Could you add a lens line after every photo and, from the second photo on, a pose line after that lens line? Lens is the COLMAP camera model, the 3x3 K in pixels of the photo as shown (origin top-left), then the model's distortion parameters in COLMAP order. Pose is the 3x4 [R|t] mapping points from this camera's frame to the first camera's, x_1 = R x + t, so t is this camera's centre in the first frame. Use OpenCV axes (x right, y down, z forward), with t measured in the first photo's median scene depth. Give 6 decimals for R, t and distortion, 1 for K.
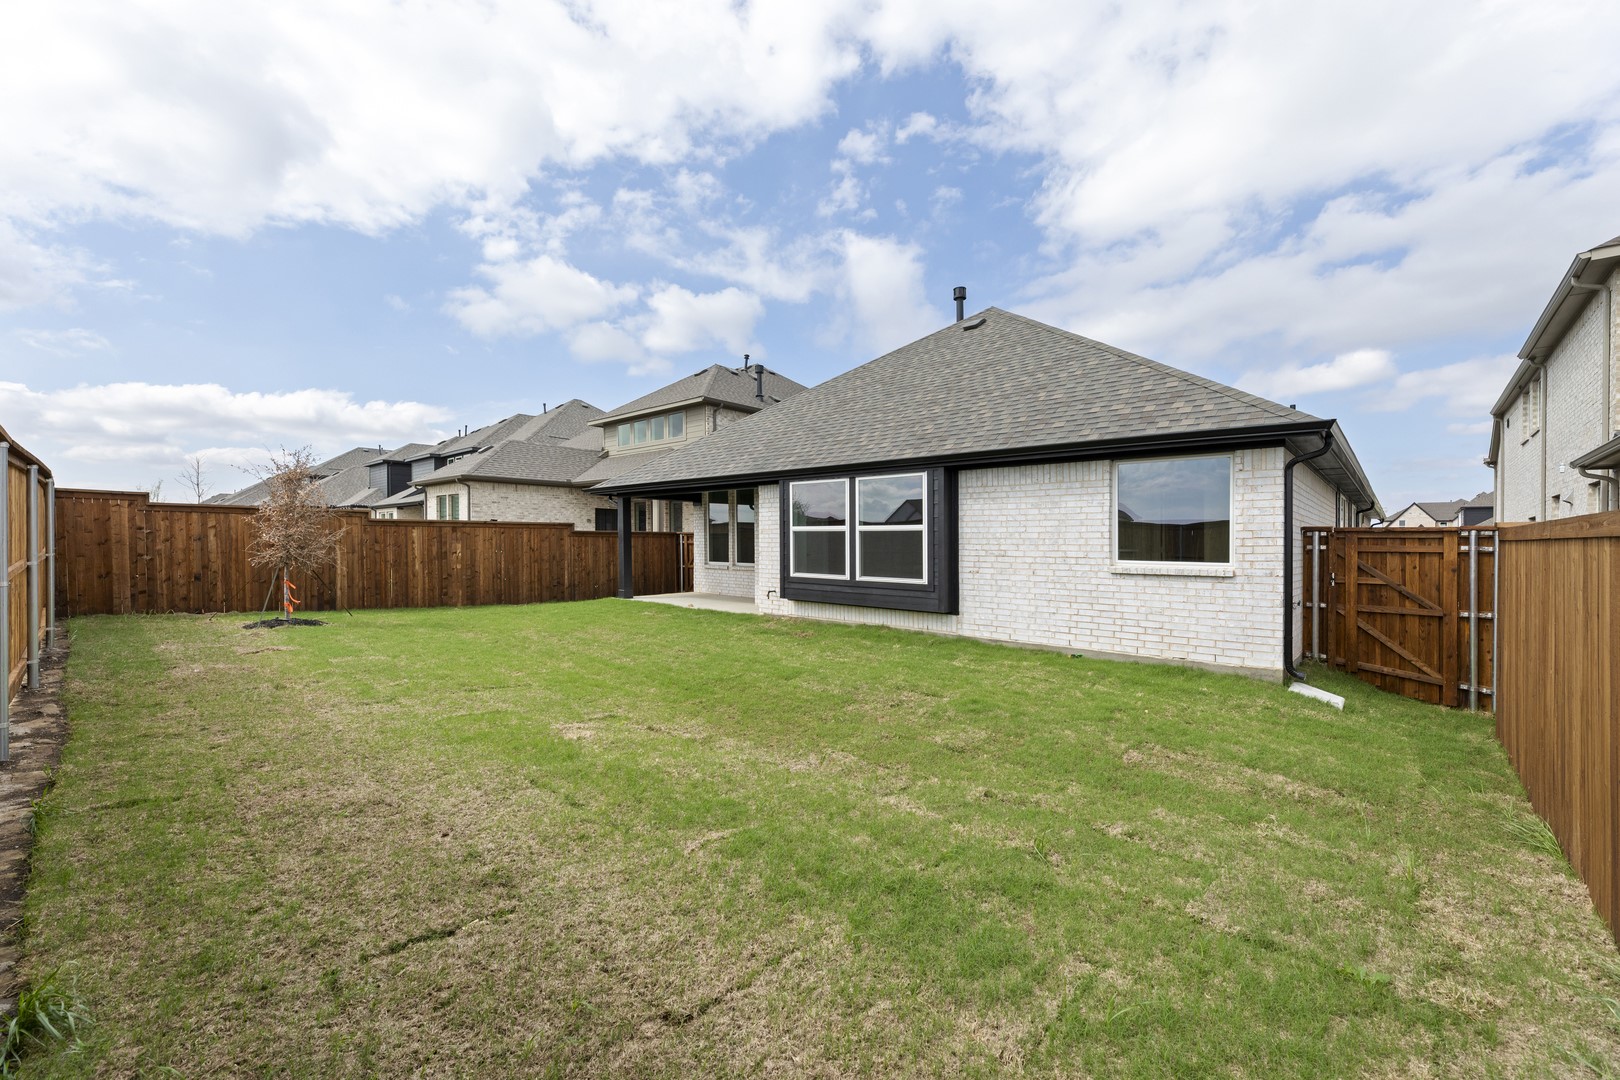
lens RADIAL K [[646.6, 0, 816.7], [0, 646.6, 560.9], [0, 0, 1]] dist [0.002445, 0.000285]
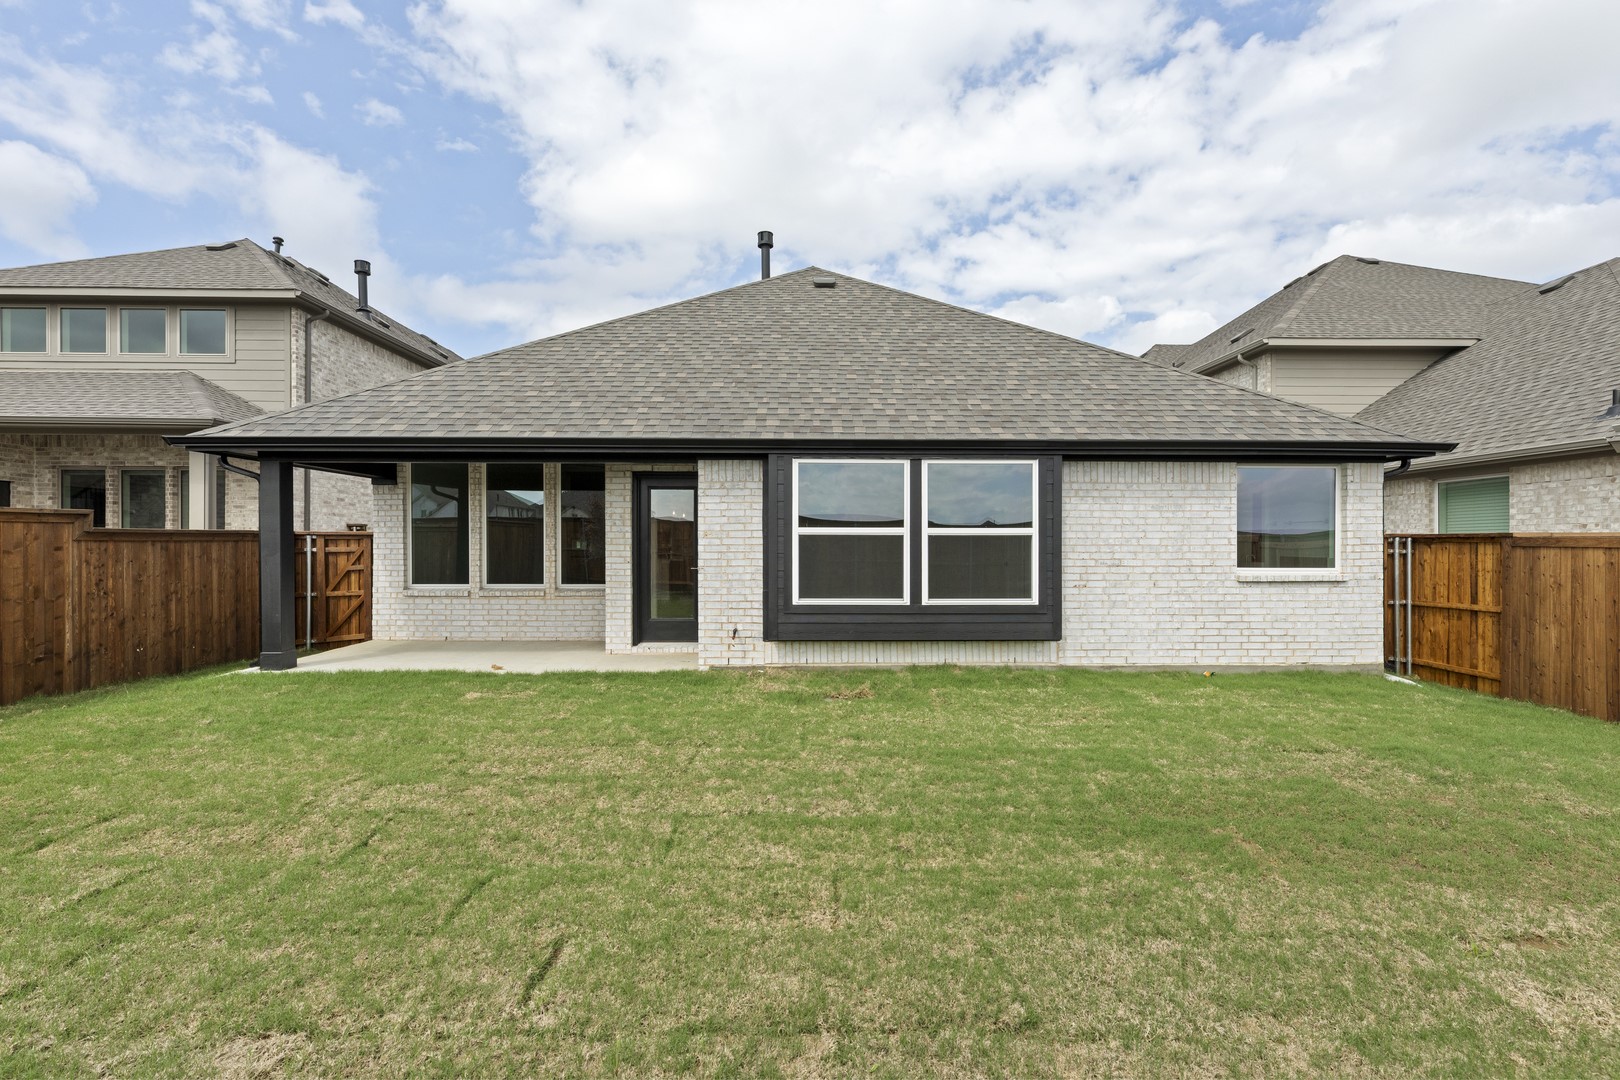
lens RADIAL K [[707.7, 0, 810.0], [0, 707.7, 540.0], [0, 0, 1]] dist [-0.001034, -0.000474]
pose [[0.735230, -0.003640, 0.677808, -0.654712], [0.024072, 0.999495, -0.020744, -0.032765], [-0.677391, 0.031568, 0.734946, 0.607966]]
